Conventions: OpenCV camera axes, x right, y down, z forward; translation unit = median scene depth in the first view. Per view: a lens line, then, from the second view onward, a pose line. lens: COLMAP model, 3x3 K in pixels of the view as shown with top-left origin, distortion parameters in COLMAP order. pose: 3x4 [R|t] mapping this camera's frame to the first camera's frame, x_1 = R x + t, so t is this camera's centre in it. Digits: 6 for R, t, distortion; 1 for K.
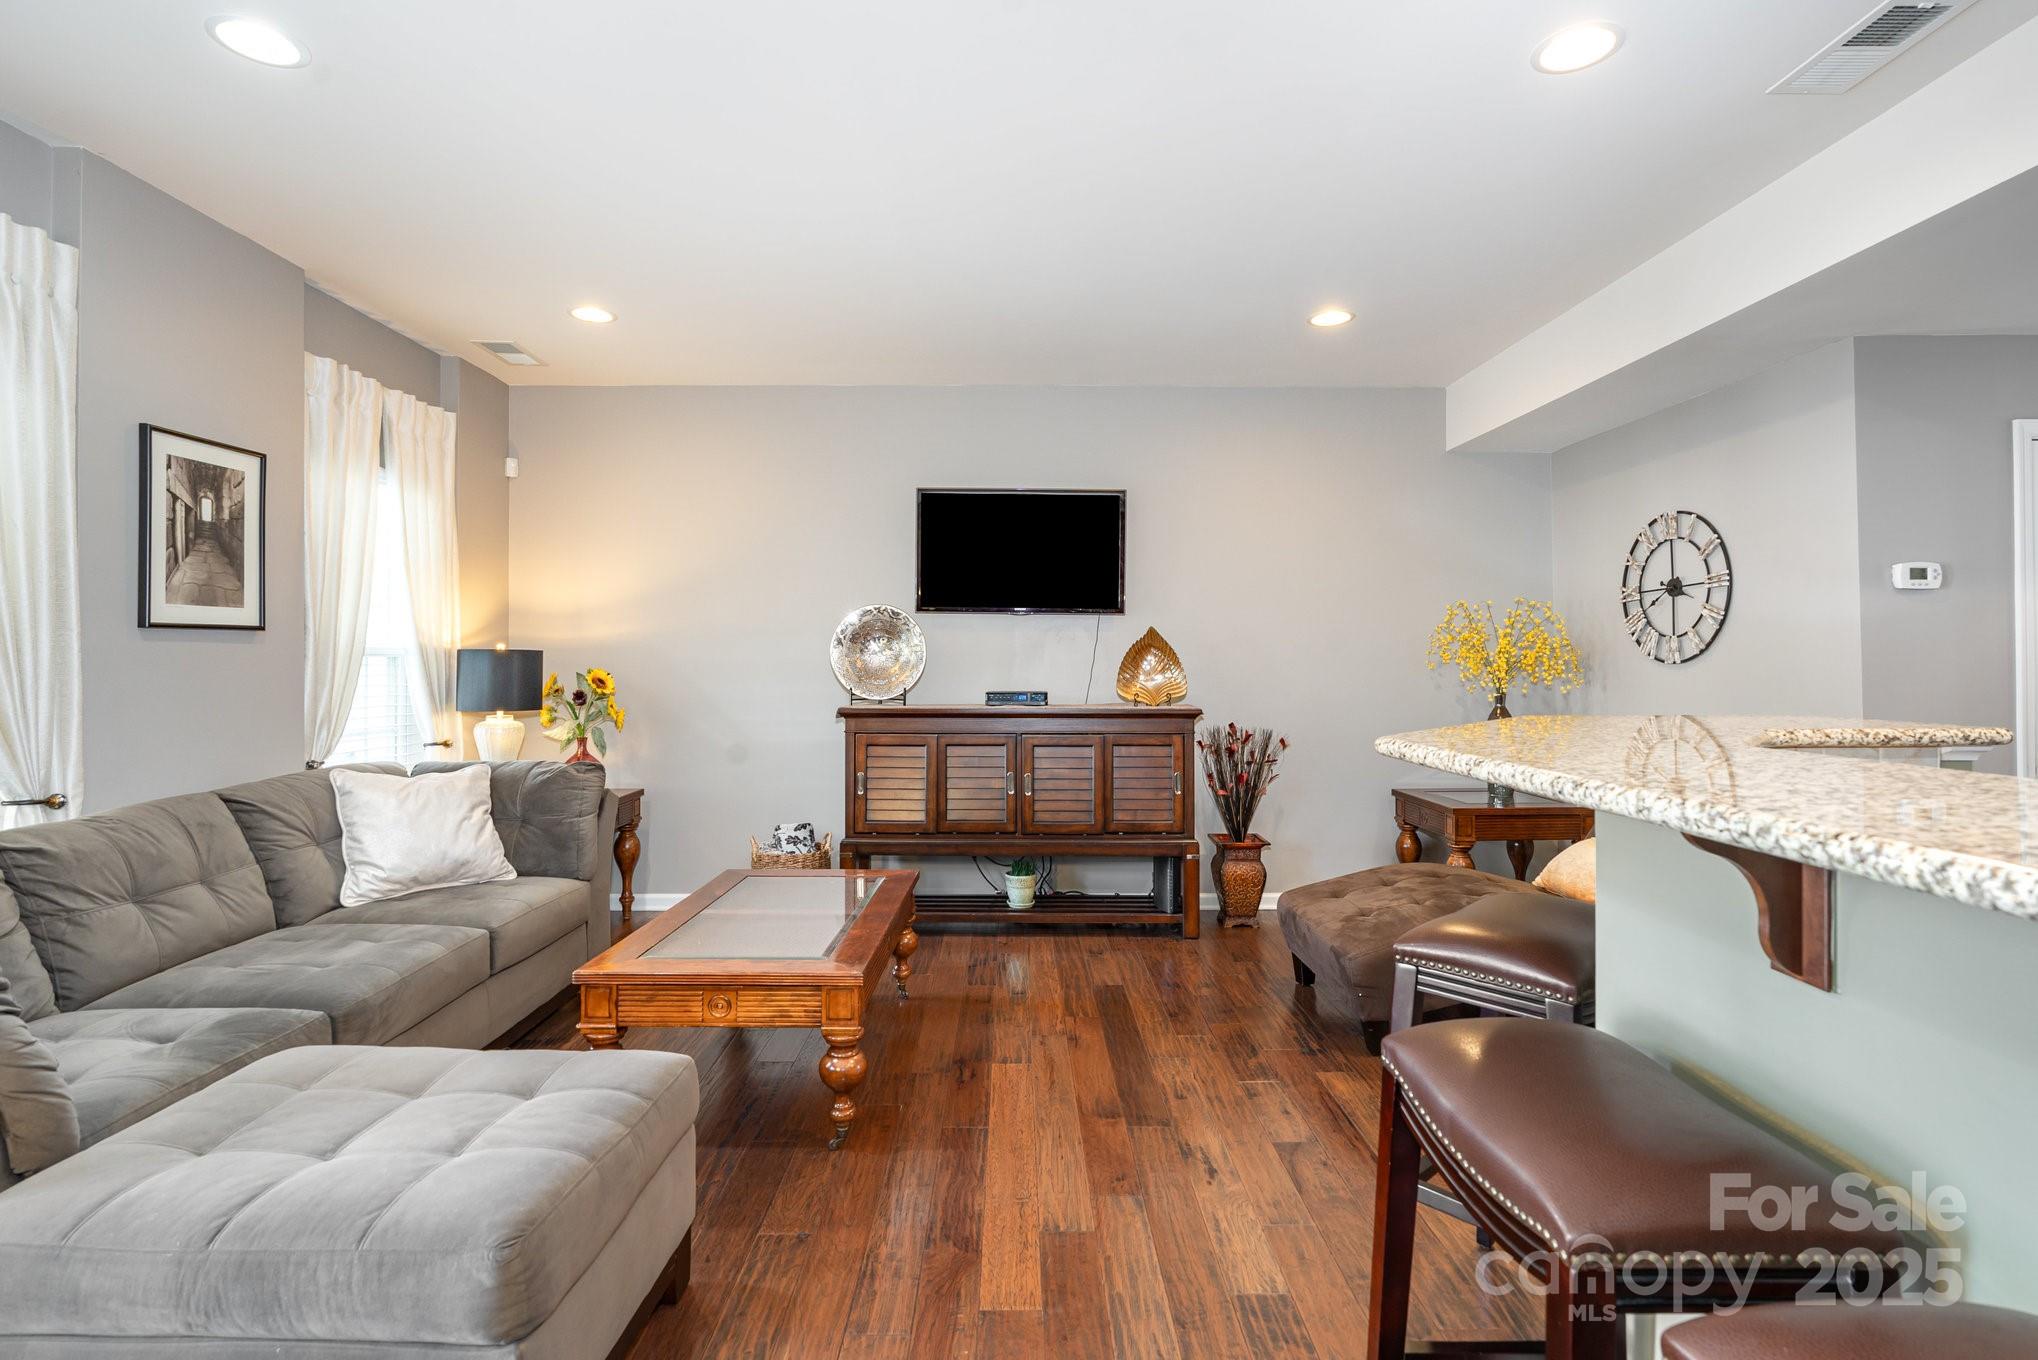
lens RADIAL K [[935.7, 0, 1006.7], [0, 935.7, 658.7], [0, 0, 1]] dist [-0.008658, 0.003170]
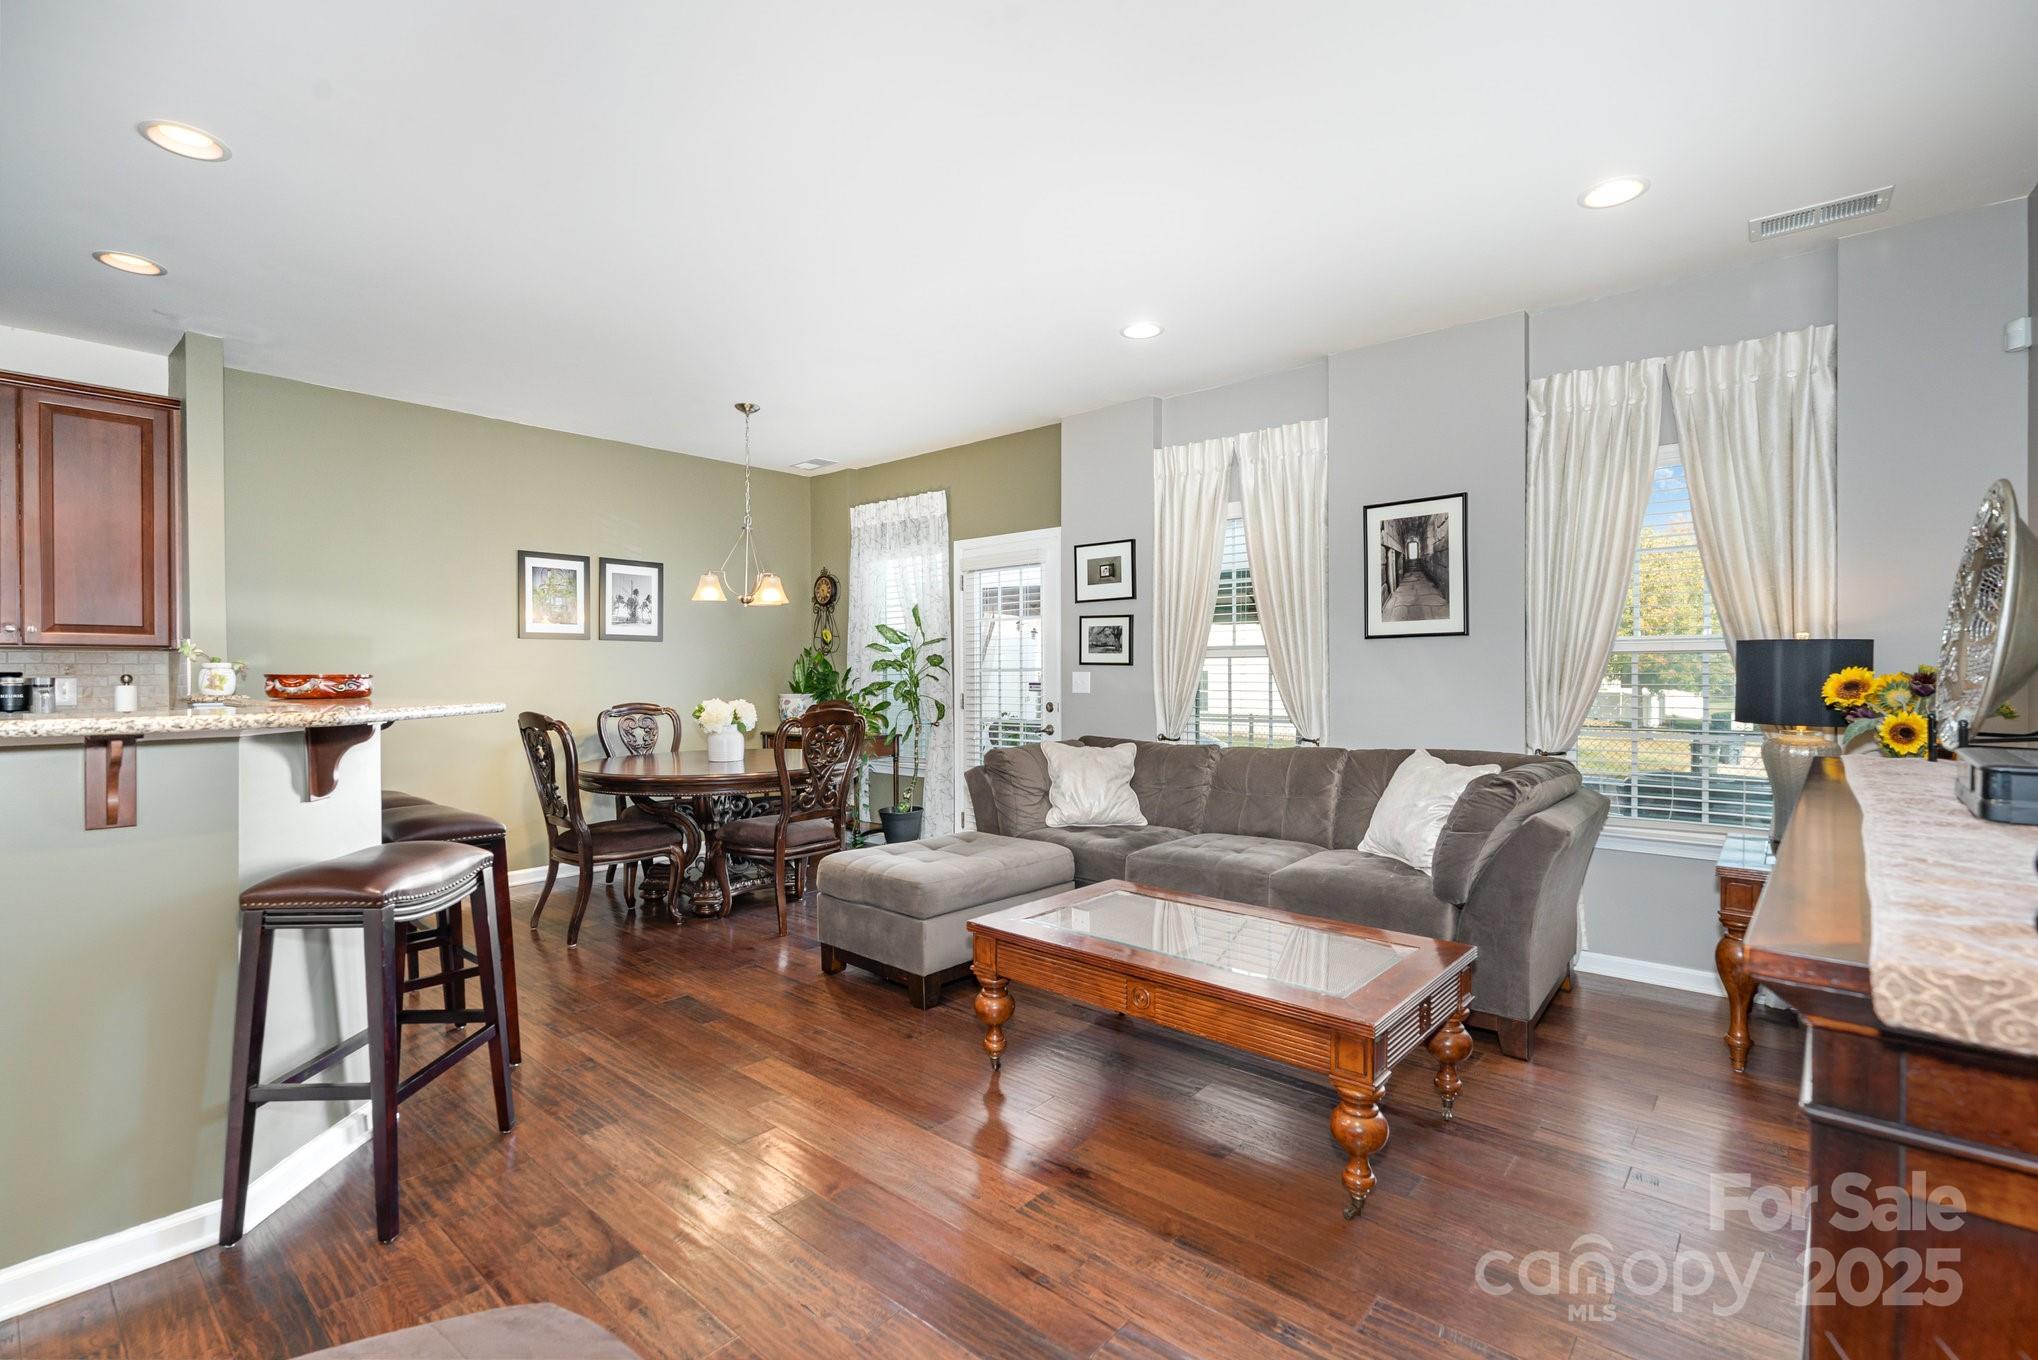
lens RADIAL K [[935.7, 0, 1027.2], [0, 935.7, 669.8], [0, 0, 1]] dist [-0.008658, 0.003170]
pose [[-0.652612, 0.003230, -0.757686, 0.387958], [0.006556, 0.999978, -0.001384, 0.009764], [0.757664, -0.005871, -0.652618, 1.019682]]
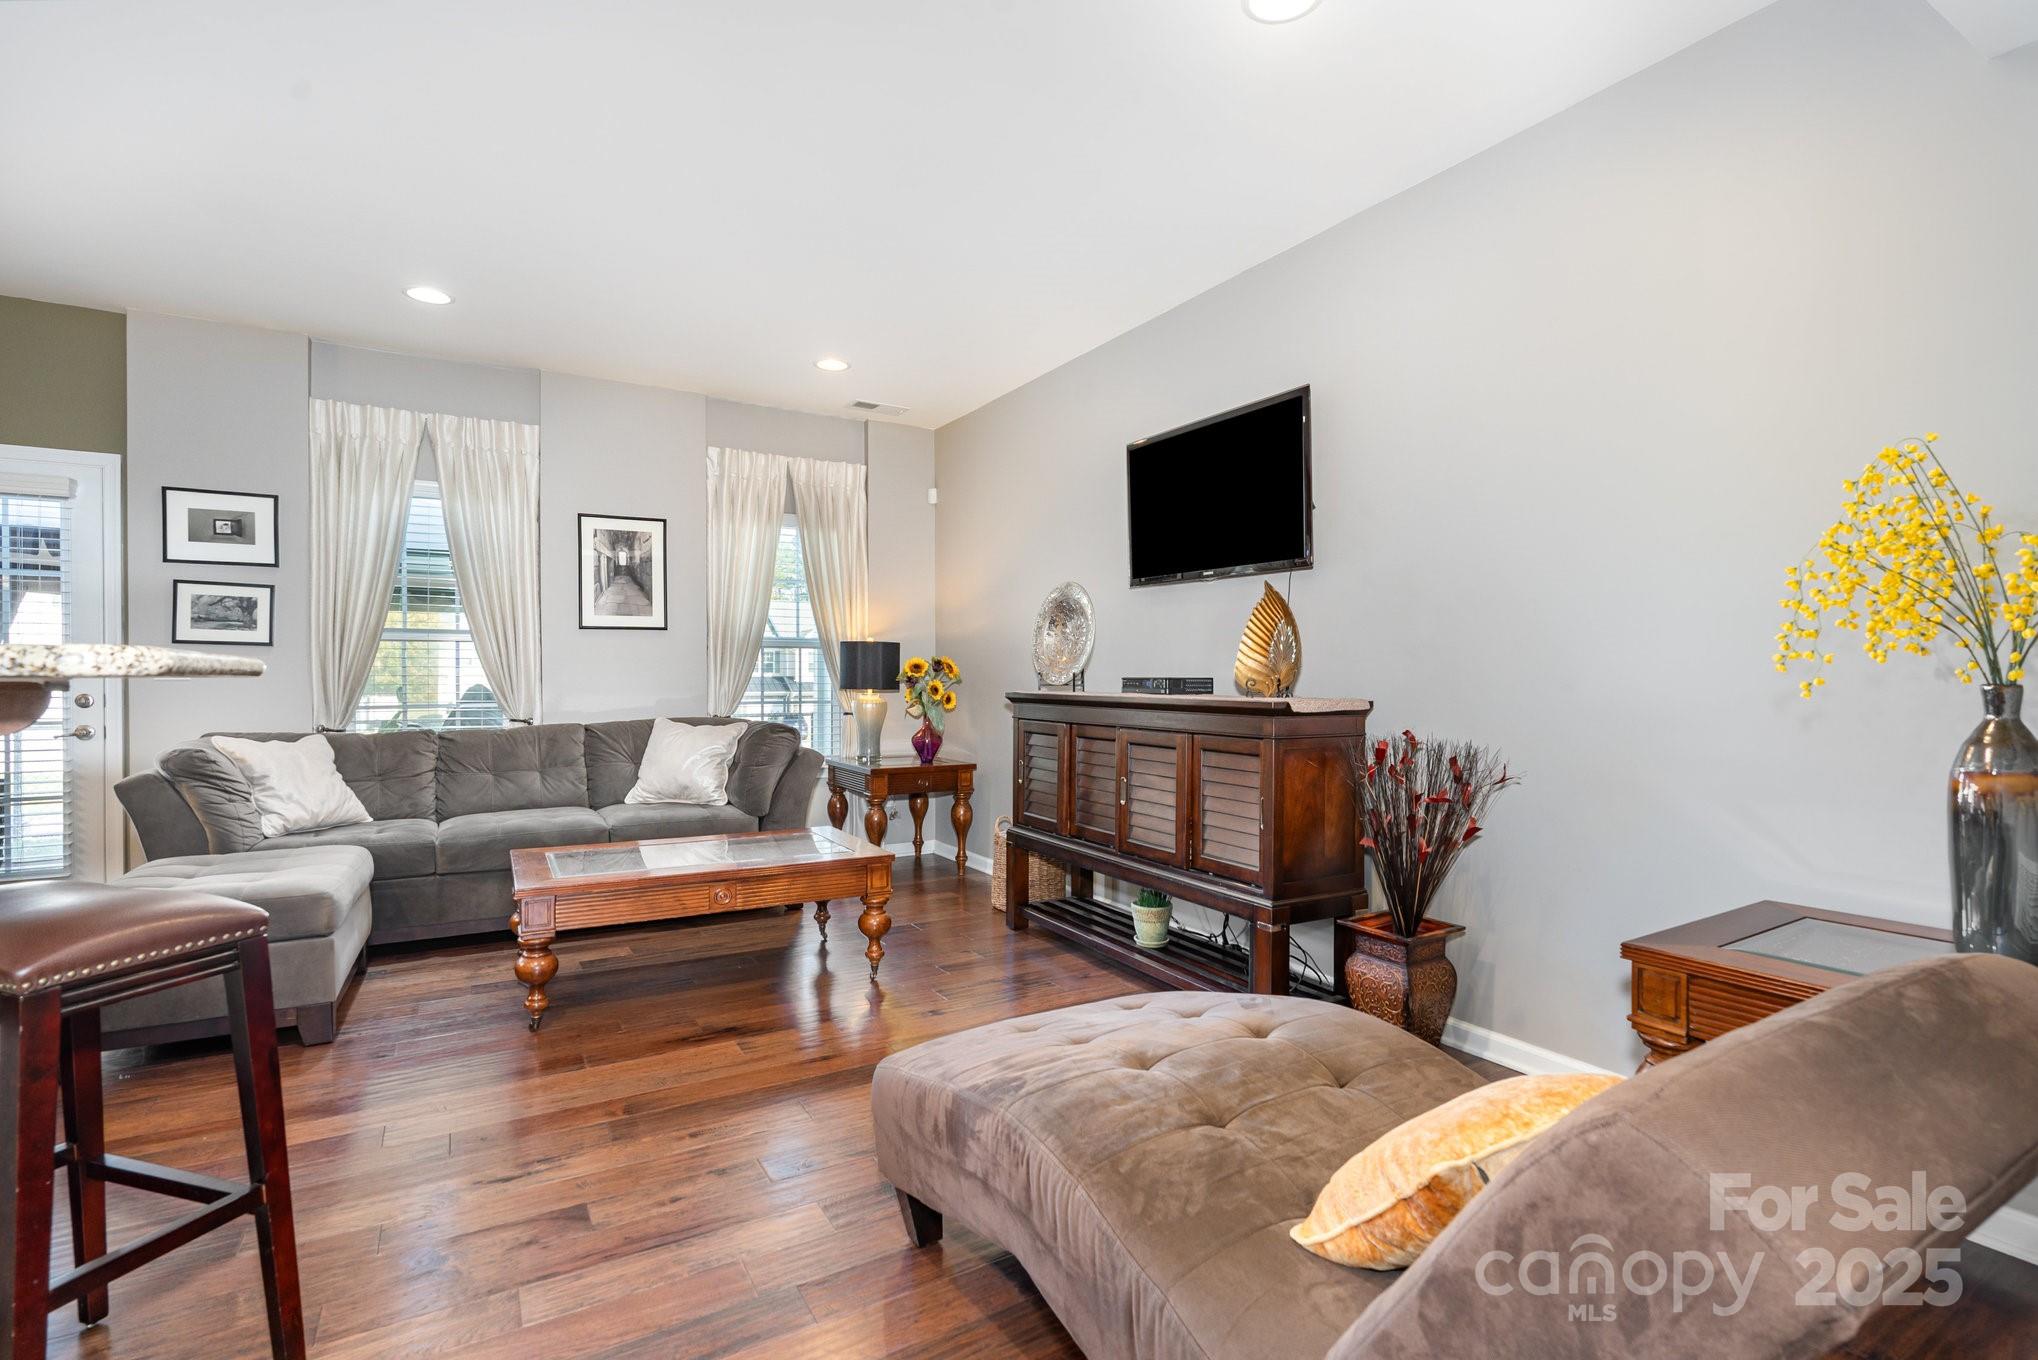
lens RADIAL K [[935.7, 0, 1021.0], [0, 935.7, 681.4], [0, 0, 1]] dist [-0.008658, 0.003170]
pose [[0.515749, 0.005896, -0.856720, 0.666013], [0.000517, 0.999974, 0.007194, 0.034857], [0.856740, -0.004153, 0.515732, 0.518041]]
